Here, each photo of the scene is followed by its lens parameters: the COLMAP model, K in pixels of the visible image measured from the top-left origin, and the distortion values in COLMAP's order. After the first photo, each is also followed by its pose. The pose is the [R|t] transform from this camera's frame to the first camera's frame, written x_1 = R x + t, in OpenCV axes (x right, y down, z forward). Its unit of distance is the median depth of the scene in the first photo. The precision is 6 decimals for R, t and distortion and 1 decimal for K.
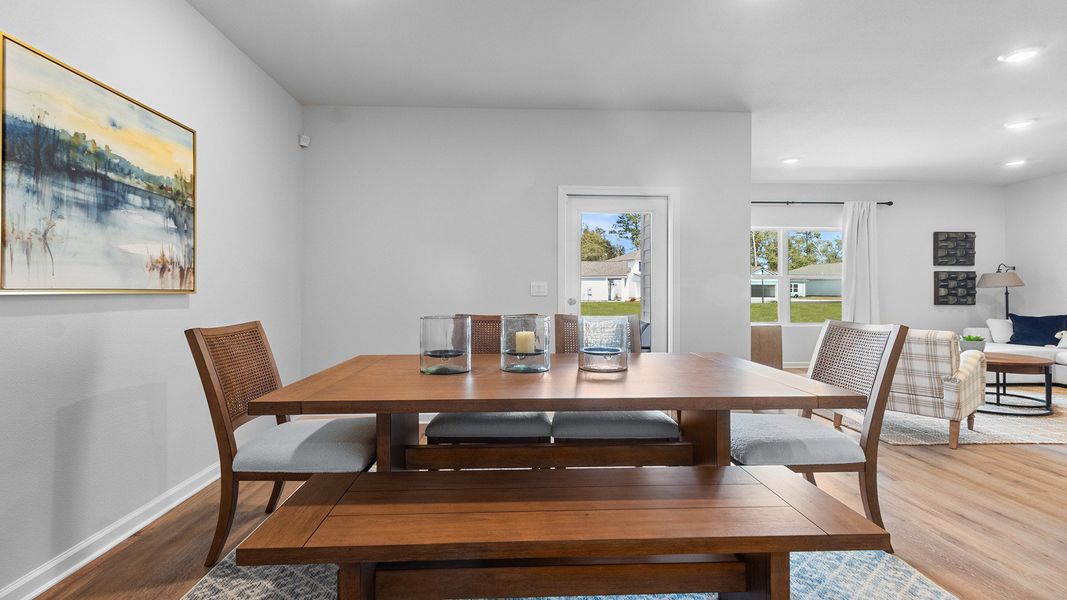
lens RADIAL K [[492.0, 0, 523.0], [0, 492.0, 292.3], [0, 0, 1]] dist [-0.000397, 0.001459]
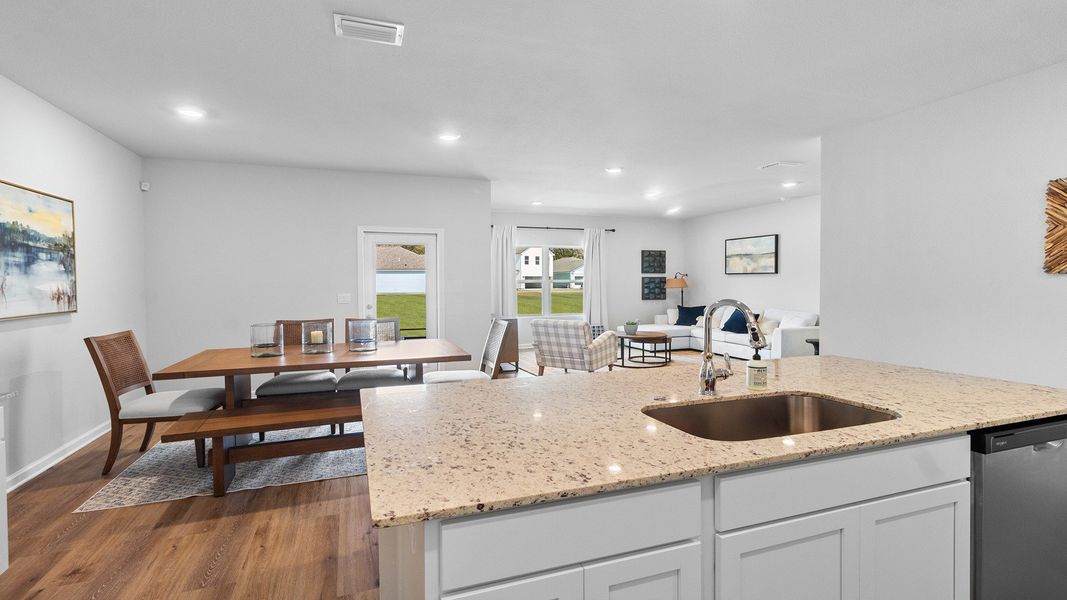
lens RADIAL K [[492.0, 0, 527.7], [0, 492.0, 295.4], [0, 0, 1]] dist [-0.000397, 0.001459]
pose [[0.952190, -0.014446, 0.305166, 0.155952], [0.006522, 0.999615, 0.026970, -0.076160], [-0.305438, -0.023690, 0.951917, -0.762628]]
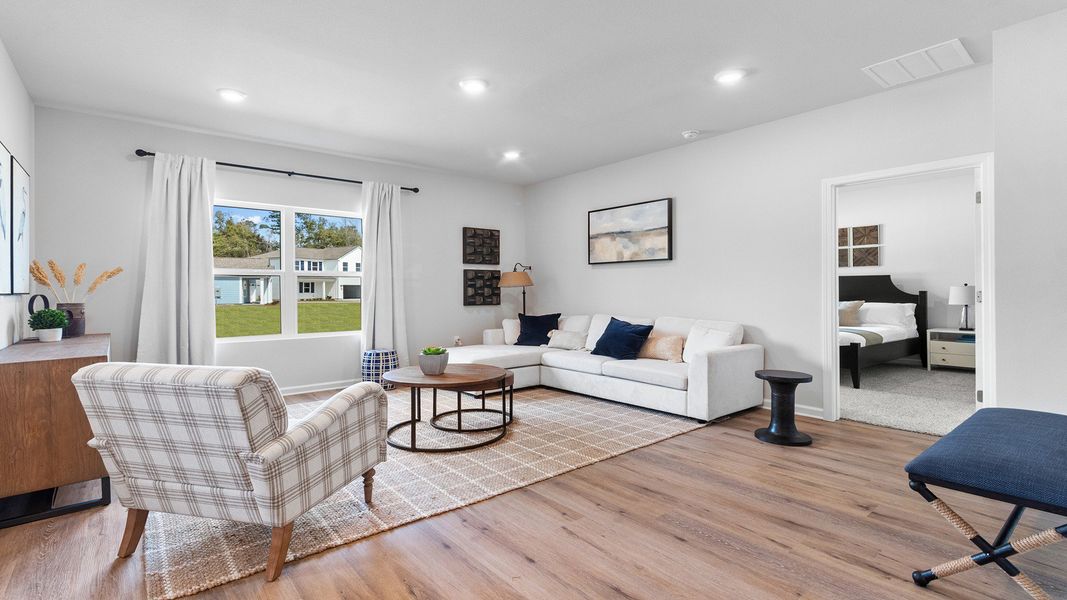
lens RADIAL K [[492.0, 0, 523.4], [0, 492.0, 289.1], [0, 0, 1]] dist [-0.000397, 0.001459]
pose [[0.802856, -0.002798, 0.596167, 0.959741], [0.007667, 0.999955, -0.005632, 0.000484], [-0.596124, 0.009092, 0.802841, 0.486888]]
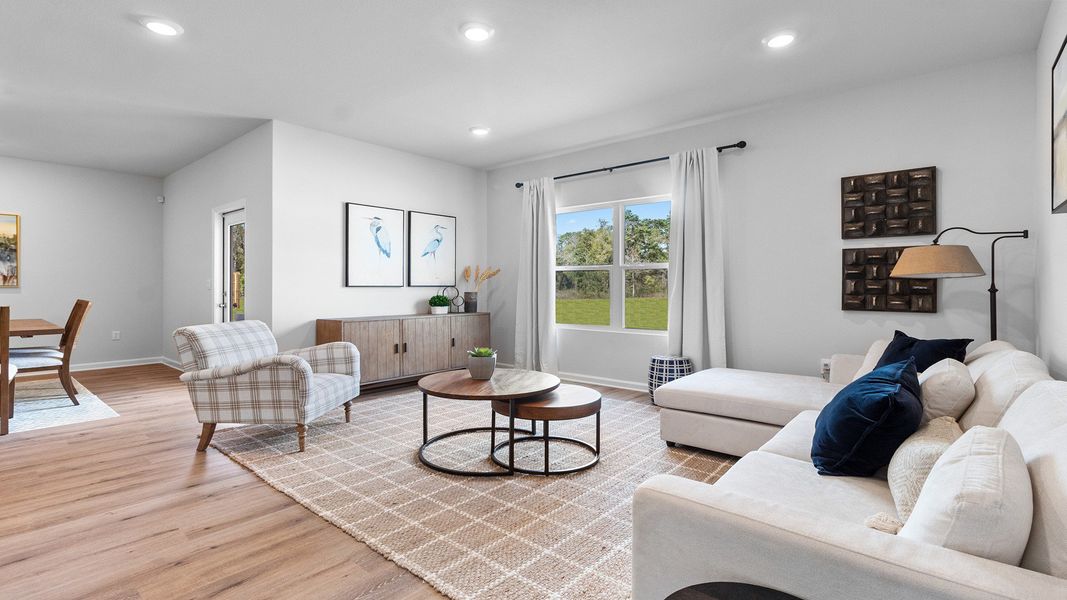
lens RADIAL K [[492.0, 0, 529.3], [0, 492.0, 284.4], [0, 0, 1]] dist [-0.000397, 0.001459]
pose [[0.727596, -0.003668, -0.685996, 2.460946], [-0.001211, 0.999977, -0.006631, 0.002333], [0.686005, 0.005655, 0.727575, 0.919665]]
